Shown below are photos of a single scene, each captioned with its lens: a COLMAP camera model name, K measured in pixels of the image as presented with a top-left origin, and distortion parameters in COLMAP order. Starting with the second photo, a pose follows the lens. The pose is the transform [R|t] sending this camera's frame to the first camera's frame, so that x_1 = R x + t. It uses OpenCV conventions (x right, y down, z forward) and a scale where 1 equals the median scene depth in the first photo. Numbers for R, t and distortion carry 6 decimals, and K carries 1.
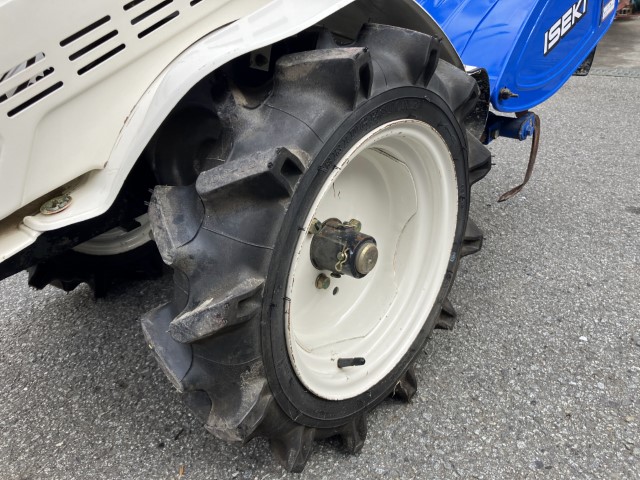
lens RADIAL K [[526.7, 0, 320.0], [0, 526.7, 240.0], [0, 0, 1]] dist [0.007746, -0.009222]
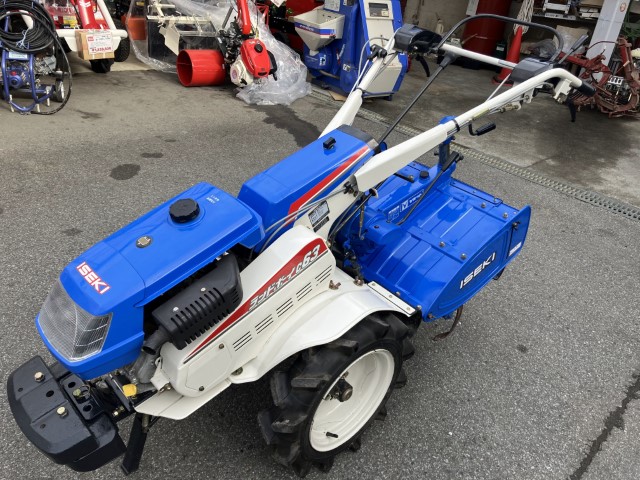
lens RADIAL K [[526.7, 0, 320.0], [0, 526.7, 240.0], [0, 0, 1]] dist [0.007746, -0.009222]
pose [[0.981809, 0.189620, -0.009779, -0.118705], [-0.188843, 0.980548, 0.053522, -0.641307], [0.019738, -0.050702, 0.998519, -1.130716]]
